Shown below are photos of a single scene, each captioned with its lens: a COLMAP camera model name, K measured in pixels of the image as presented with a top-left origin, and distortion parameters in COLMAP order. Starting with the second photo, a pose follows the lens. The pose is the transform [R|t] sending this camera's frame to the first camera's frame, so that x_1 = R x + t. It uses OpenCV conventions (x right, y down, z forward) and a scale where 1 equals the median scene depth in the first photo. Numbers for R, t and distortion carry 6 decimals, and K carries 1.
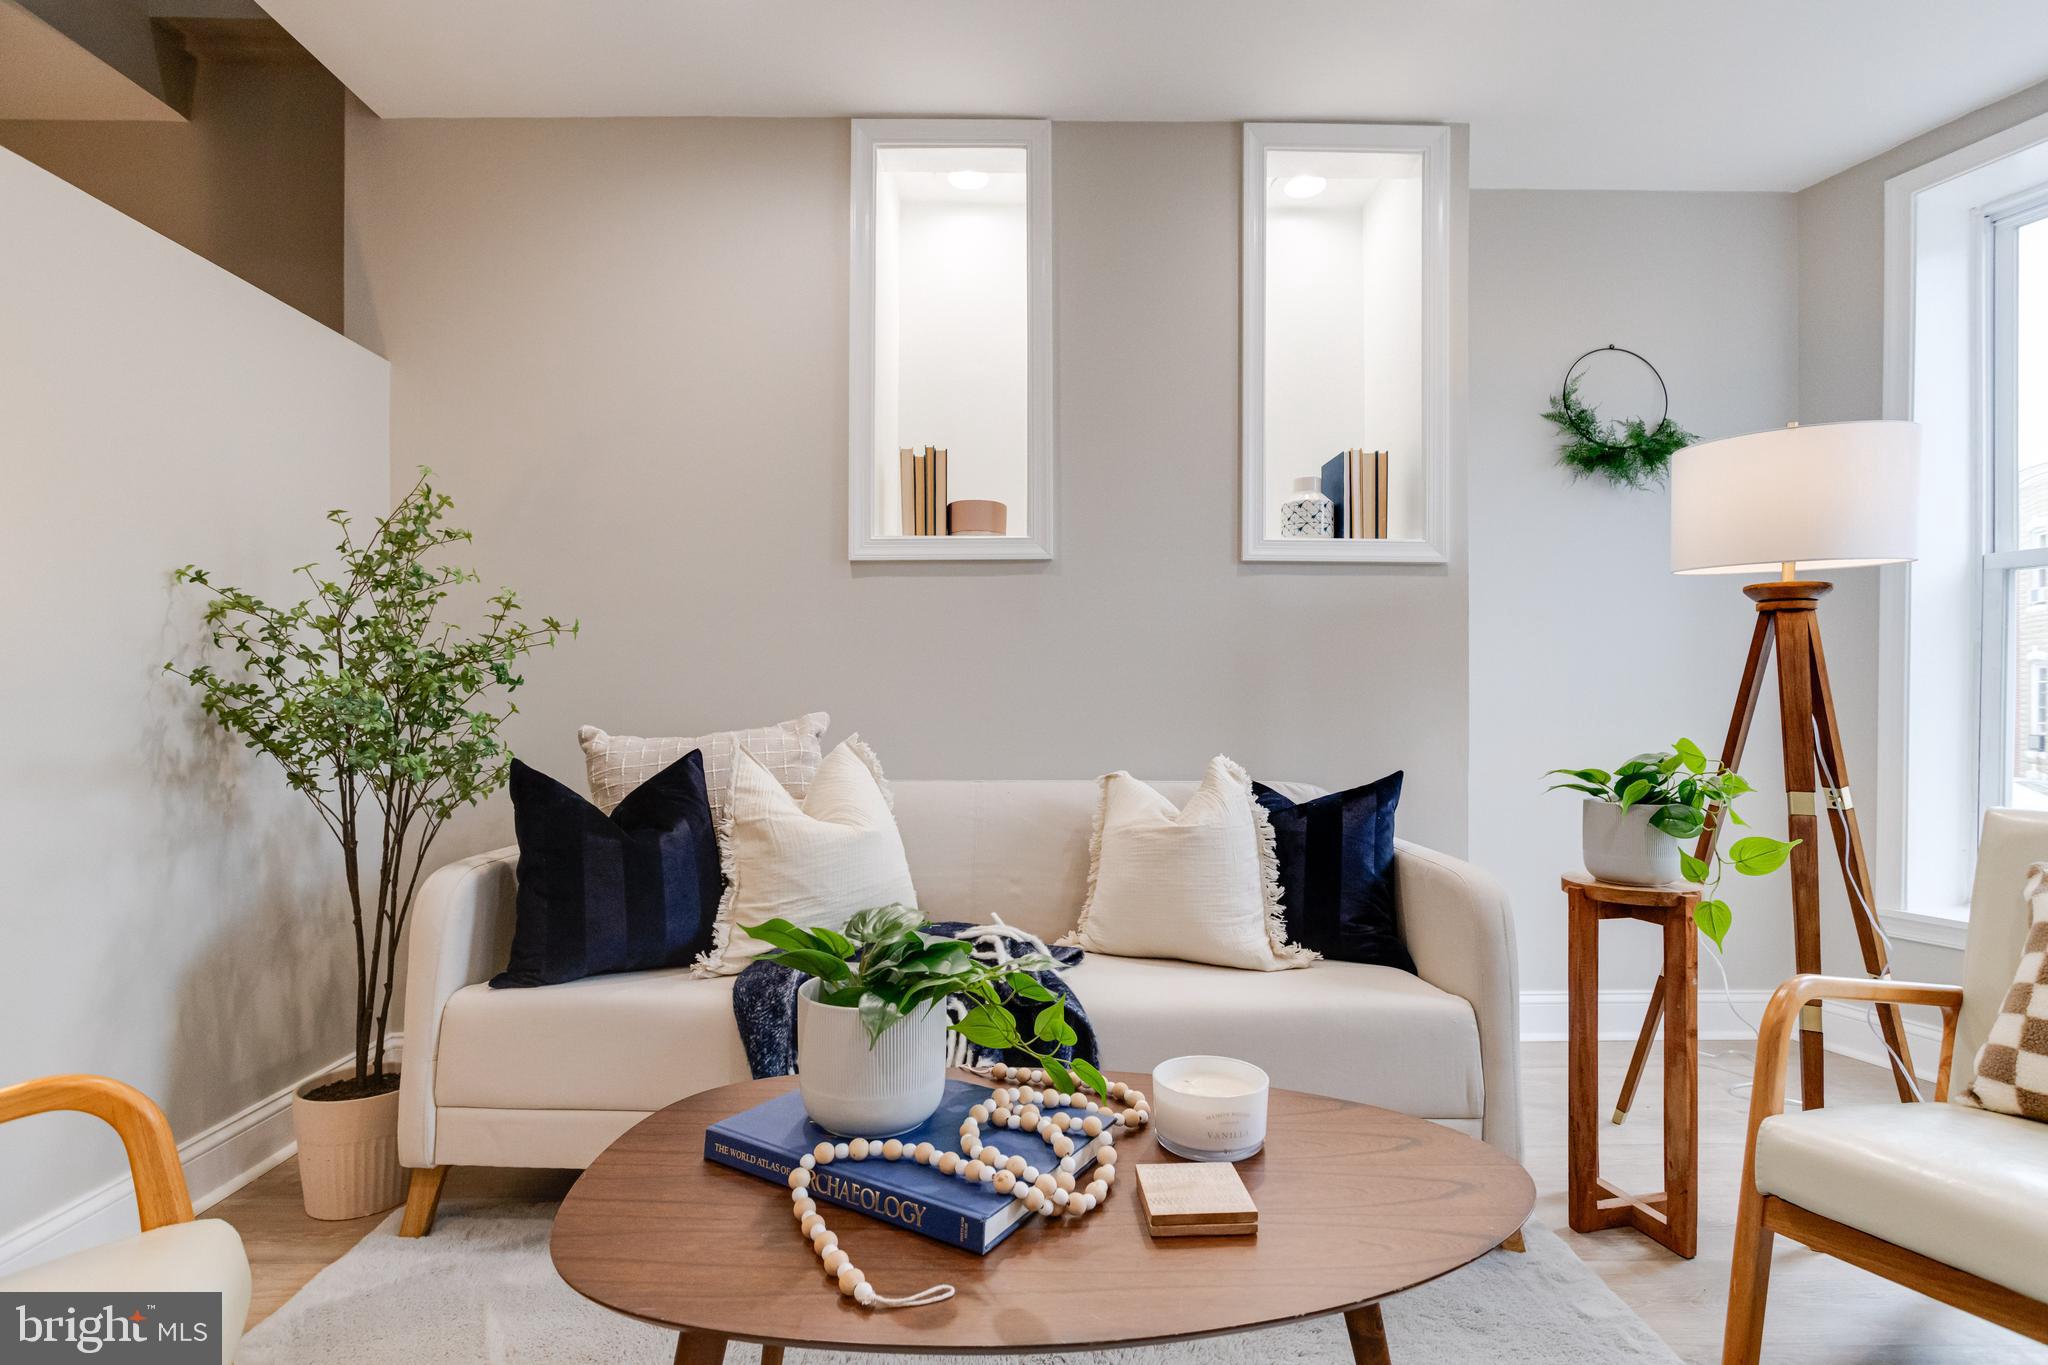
lens RADIAL K [[1015.5, 0, 1024.7], [0, 1015.5, 699.9], [0, 0, 1]] dist [-0.032679, 0.017015]
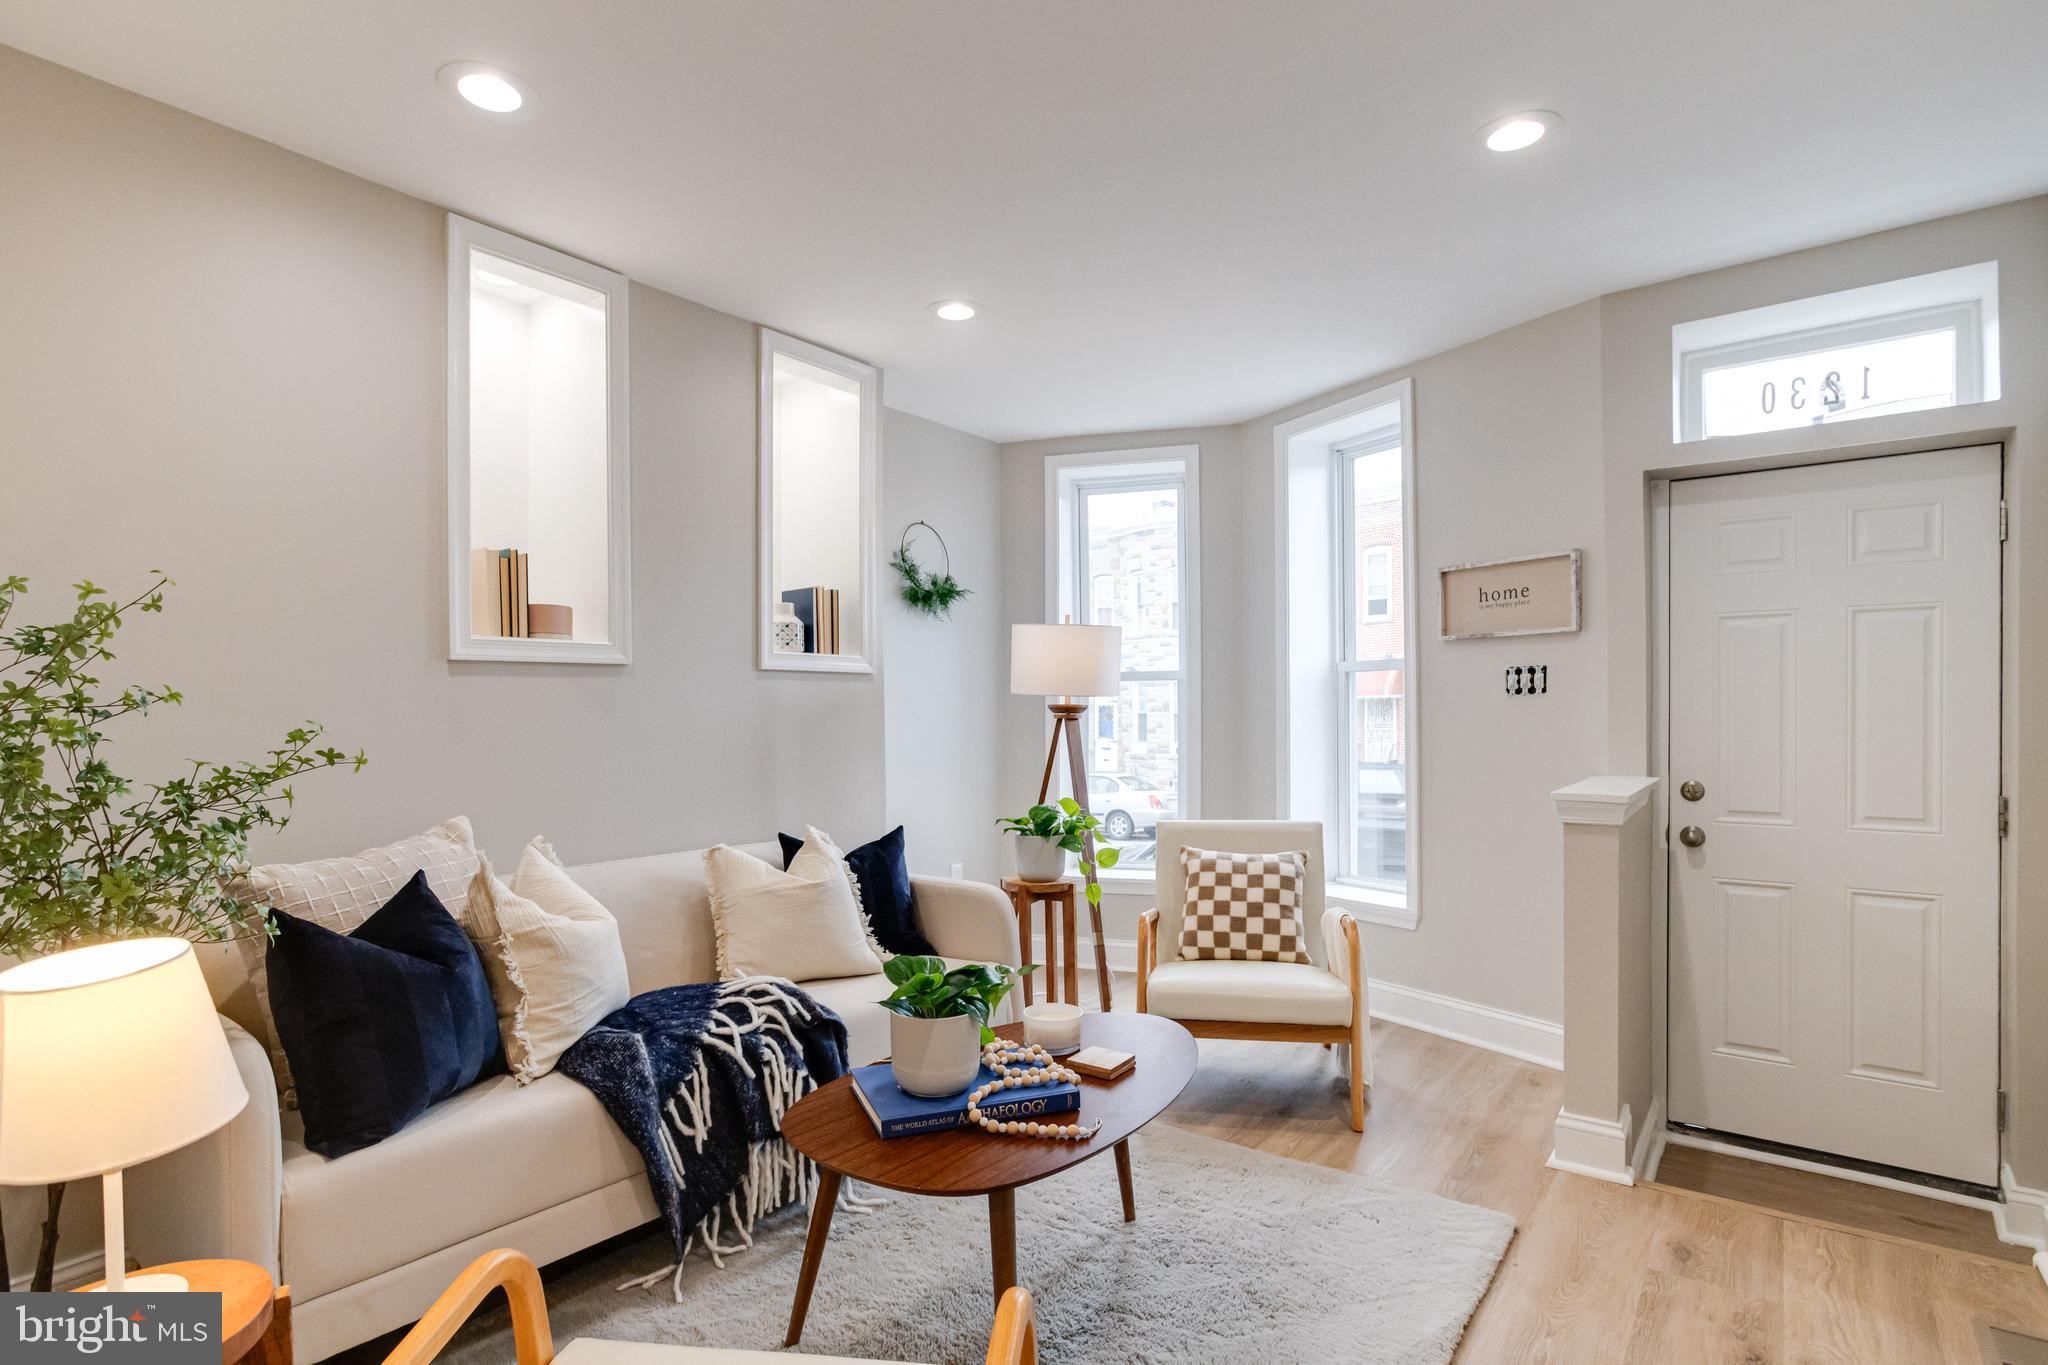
lens RADIAL K [[1015.5, 0, 1035.3], [0, 1015.5, 703.9], [0, 0, 1]] dist [-0.032679, 0.017015]
pose [[0.604948, 0.002388, 0.796262, -0.607707], [0.000055, 0.999995, -0.003041, -0.090404], [-0.796265, 0.001883, 0.604945, -0.056226]]
